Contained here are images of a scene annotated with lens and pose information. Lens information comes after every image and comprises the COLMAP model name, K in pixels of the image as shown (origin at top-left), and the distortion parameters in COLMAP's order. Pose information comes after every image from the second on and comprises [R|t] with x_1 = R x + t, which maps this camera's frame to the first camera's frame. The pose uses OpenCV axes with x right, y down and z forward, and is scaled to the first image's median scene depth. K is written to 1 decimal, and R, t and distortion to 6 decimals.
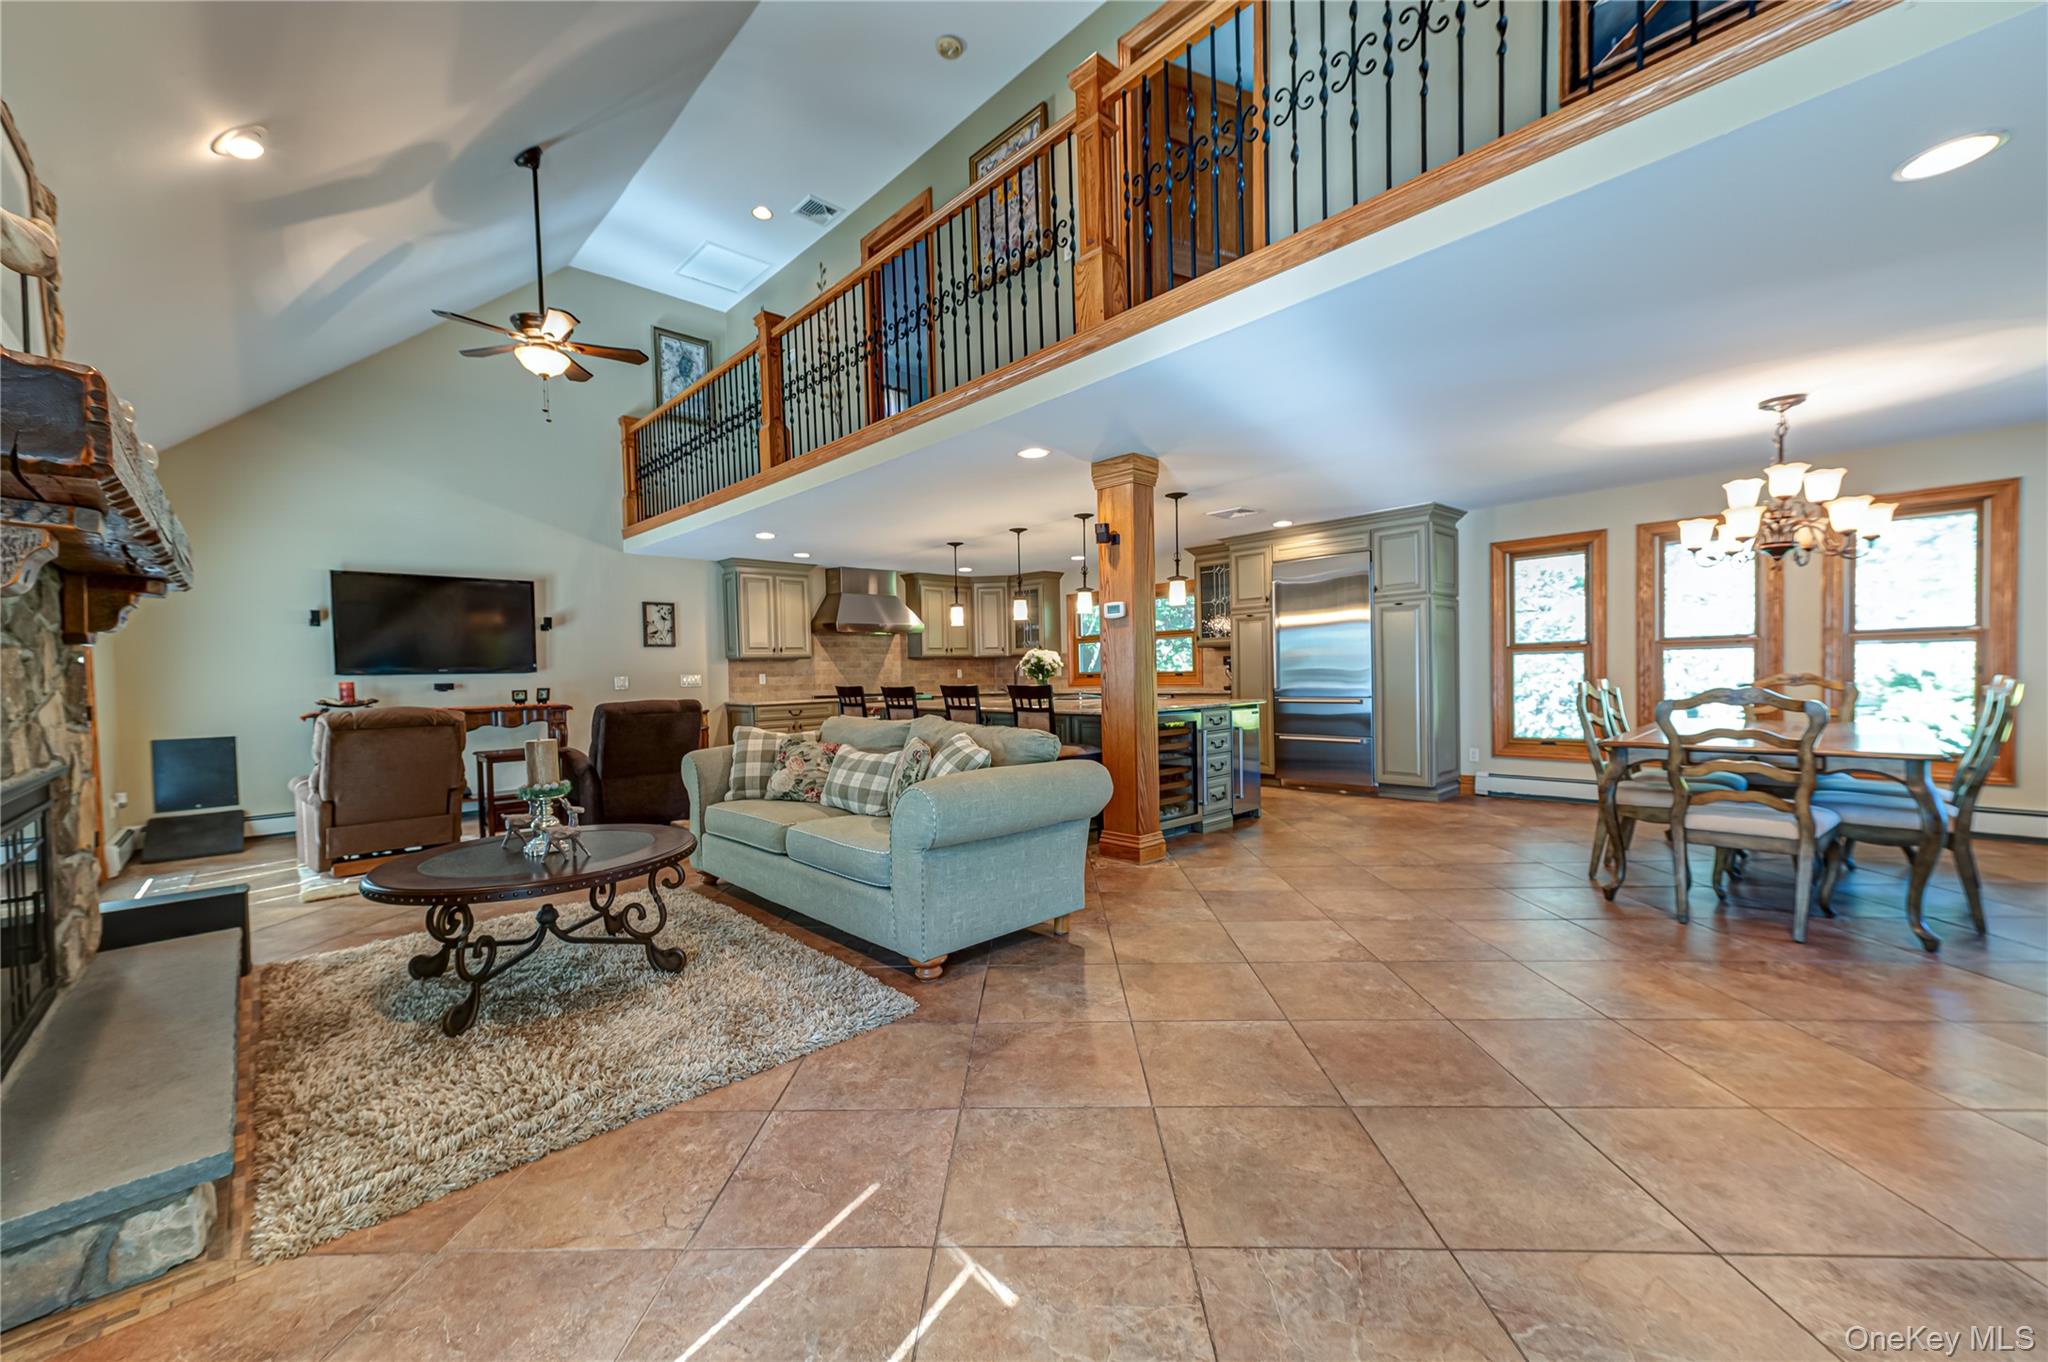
lens RADIAL K [[798.0, 0, 1015.2], [0, 798.0, 699.3], [0, 0, 1]] dist [0.016753, 0.000513]
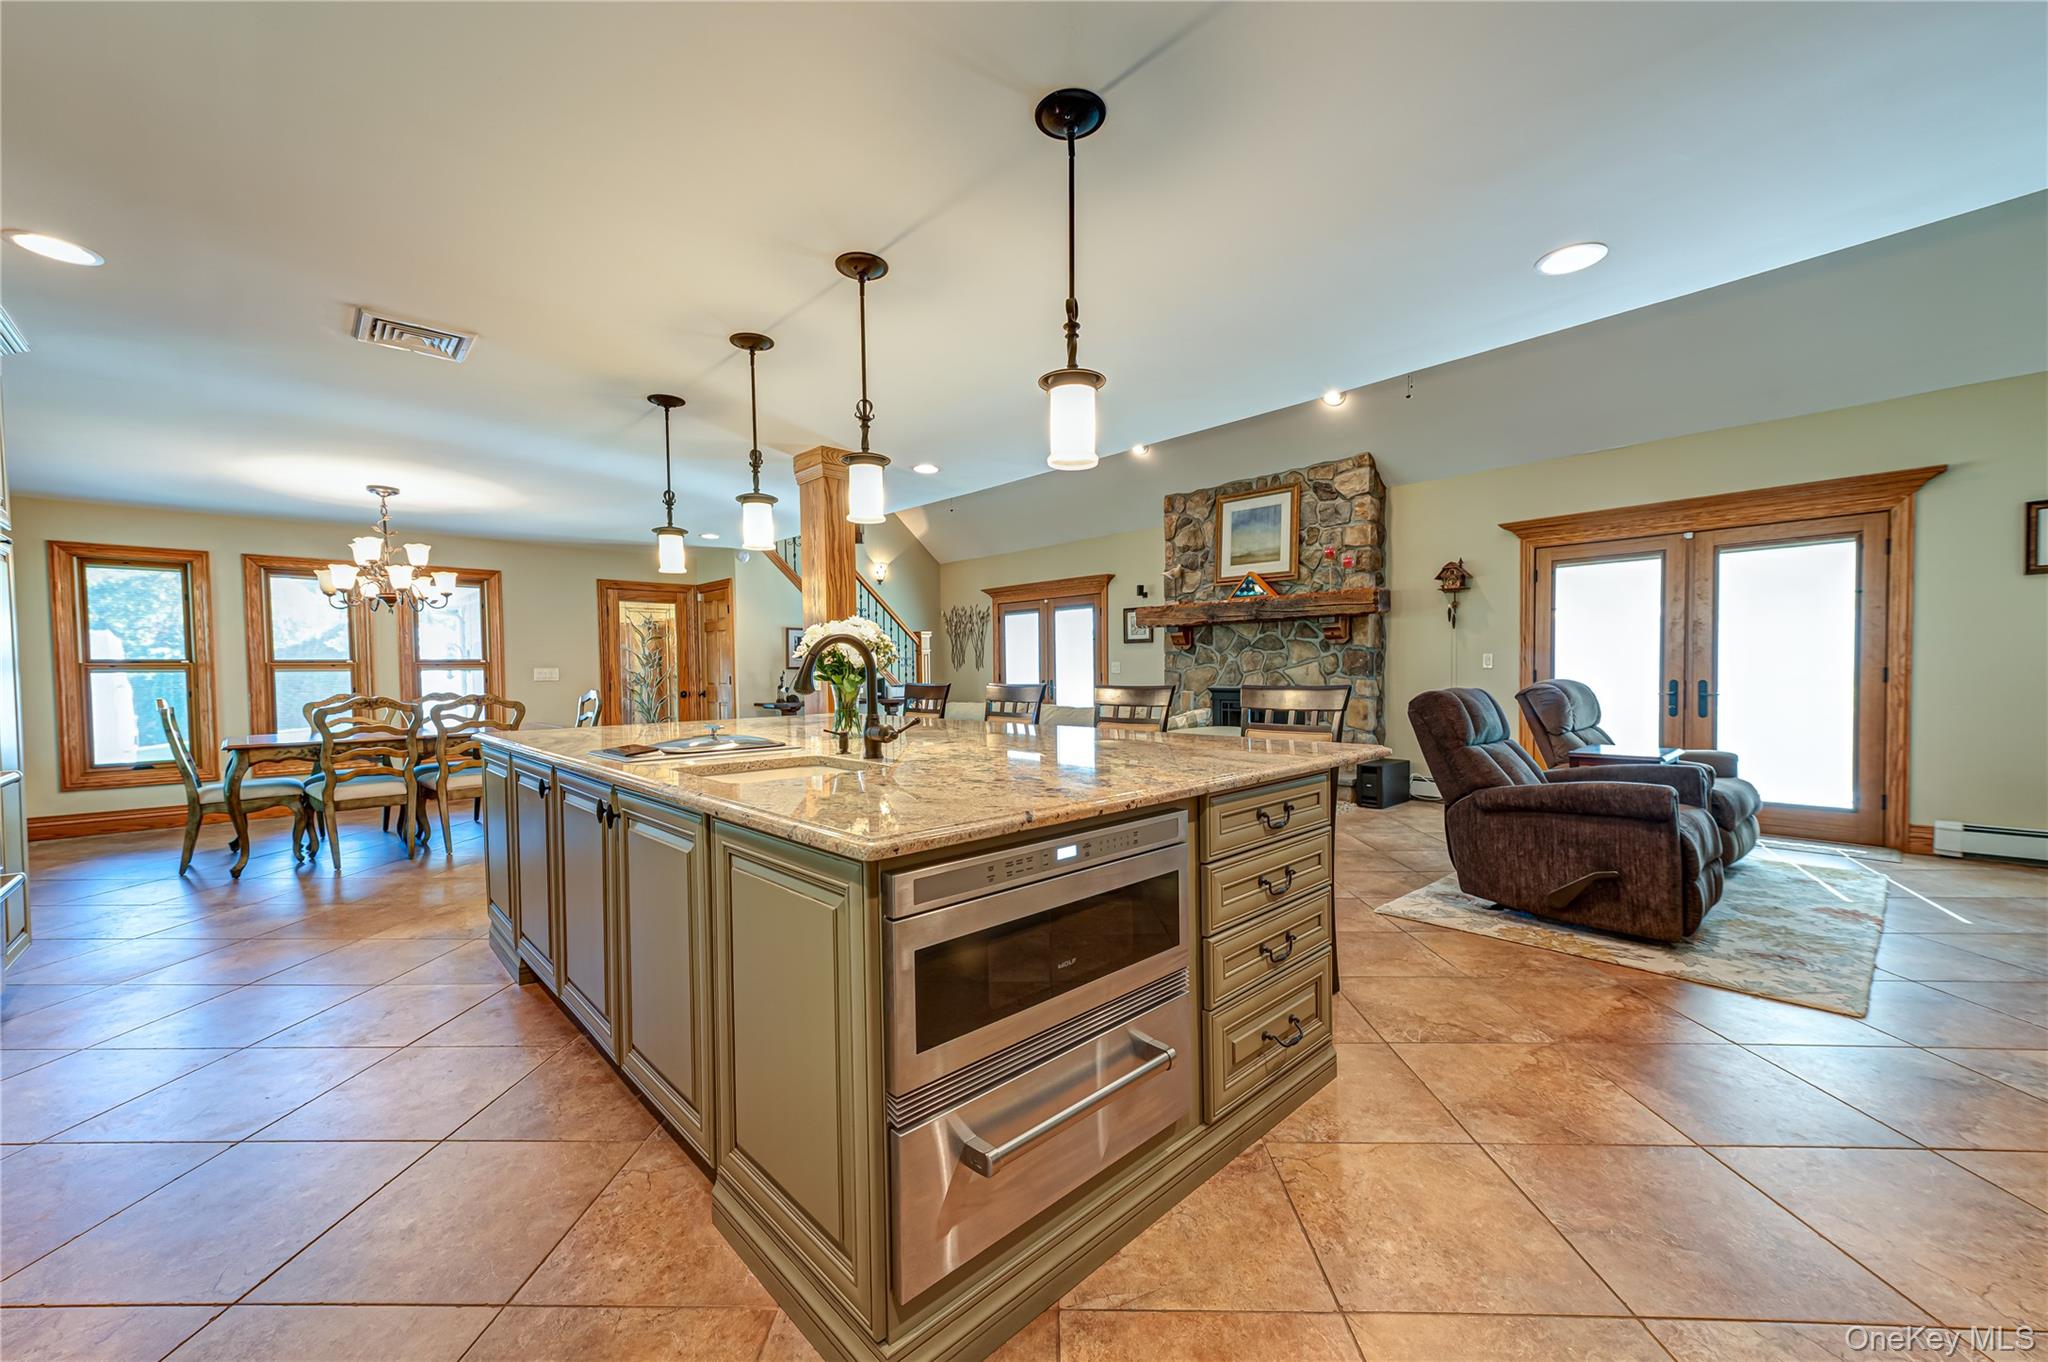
lens RADIAL K [[798.0, 0, 1020.8], [0, 798.0, 693.0], [0, 0, 1]] dist [0.016753, 0.000513]
pose [[-0.999297, 0.037423, -0.002018, -0.058429], [0.037217, 0.997248, 0.064122, -0.044422], [0.004413, 0.064002, -0.997940, 1.400011]]
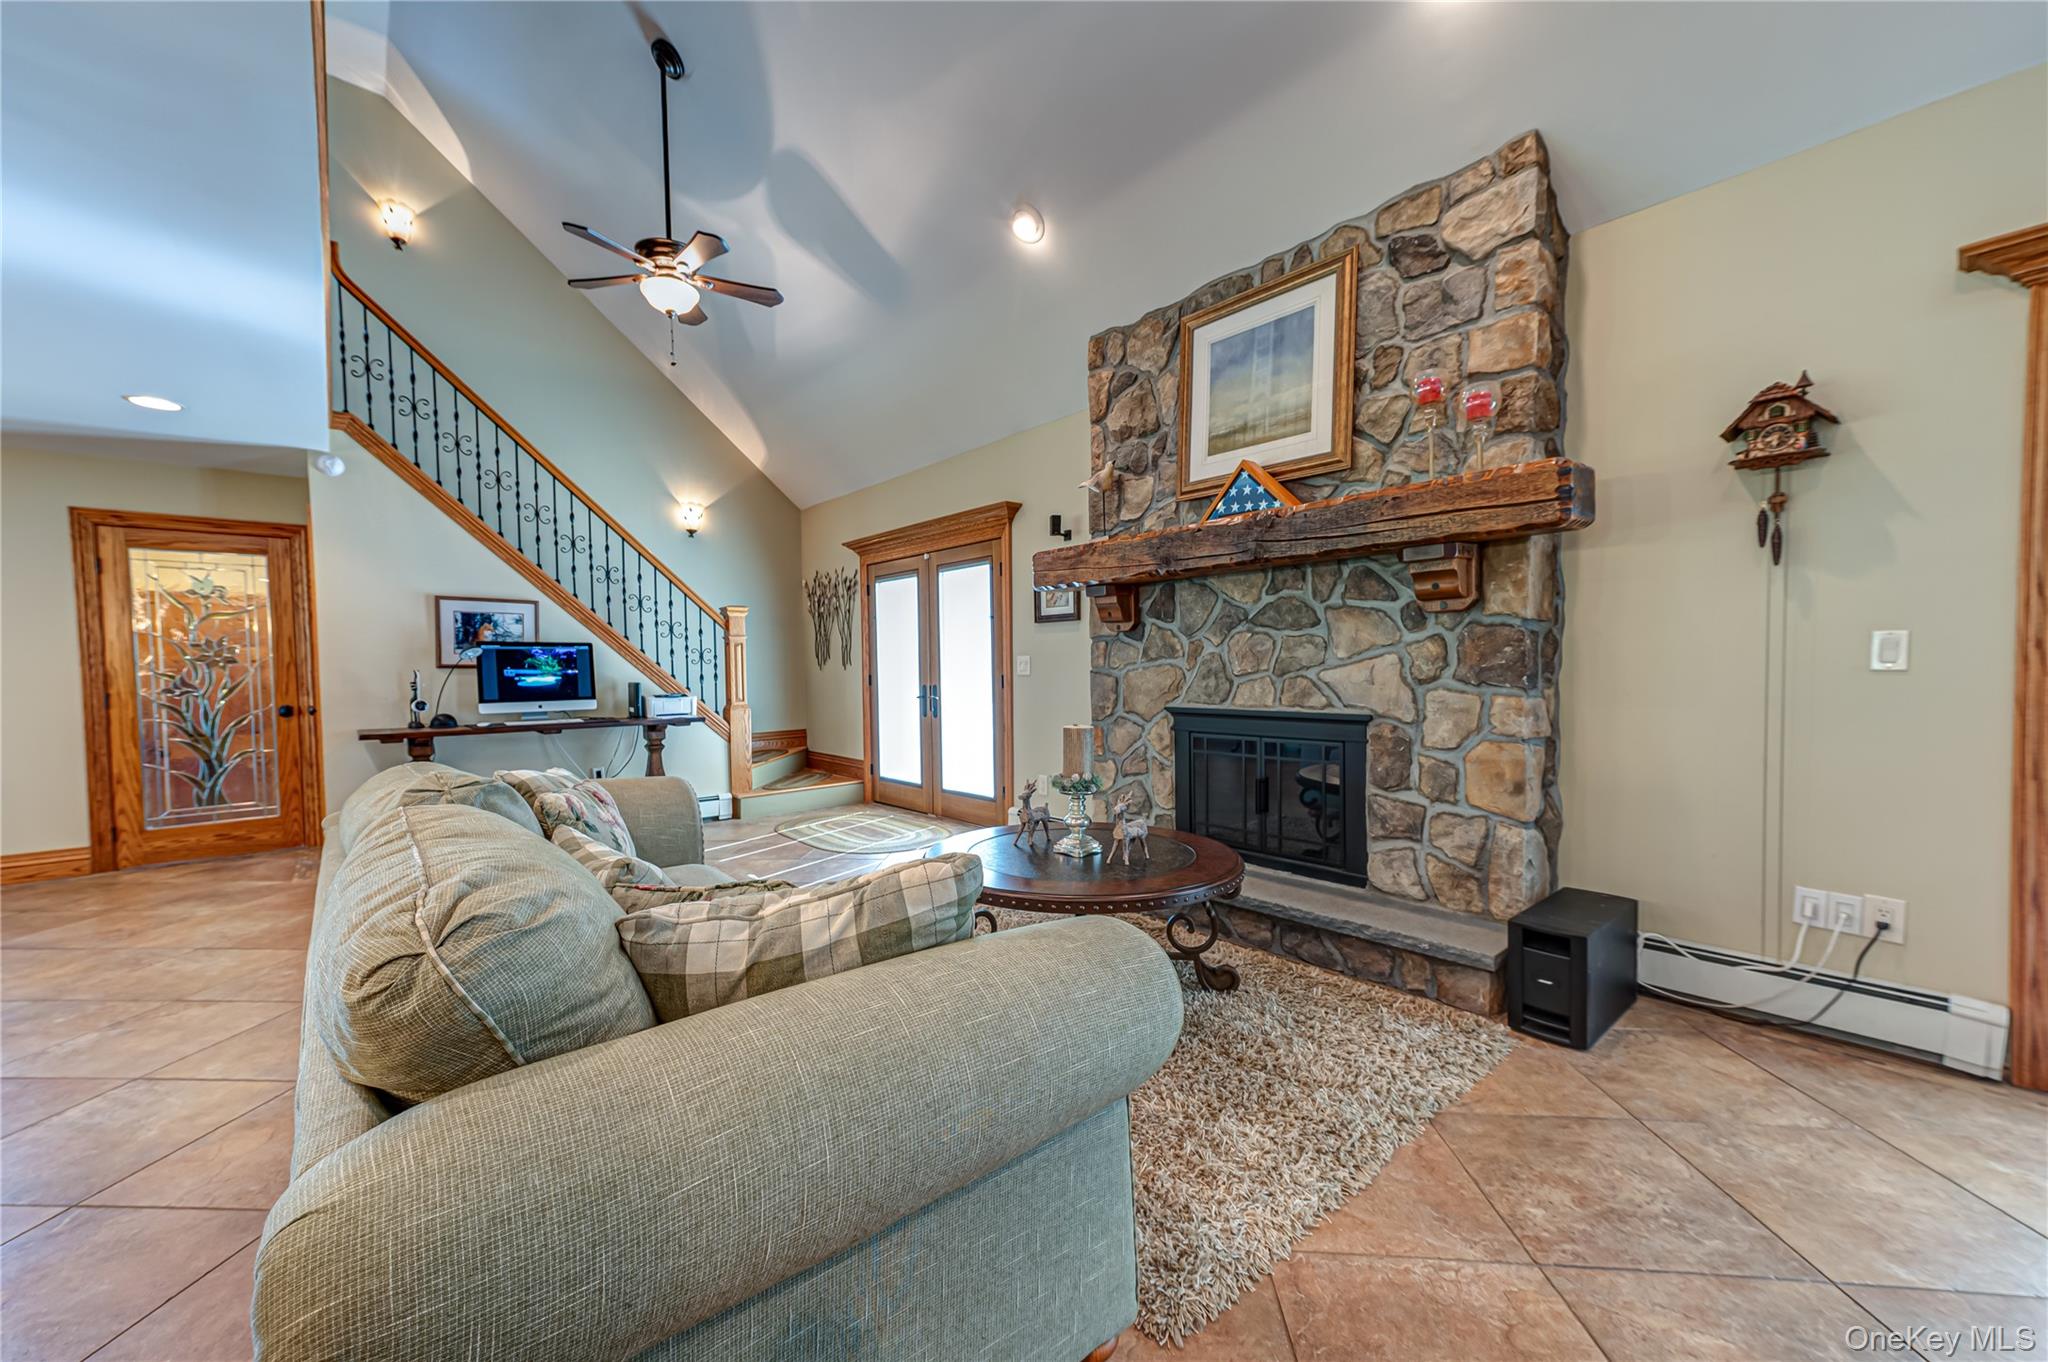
lens RADIAL K [[798.0, 0, 1018.9], [0, 798.0, 691.3], [0, 0, 1]] dist [0.016753, 0.000513]
pose [[-0.998112, 0.036115, 0.049690, -0.250842], [0.039347, 0.997065, 0.065671, -0.021492], [-0.047173, 0.067502, -0.996603, 0.839460]]
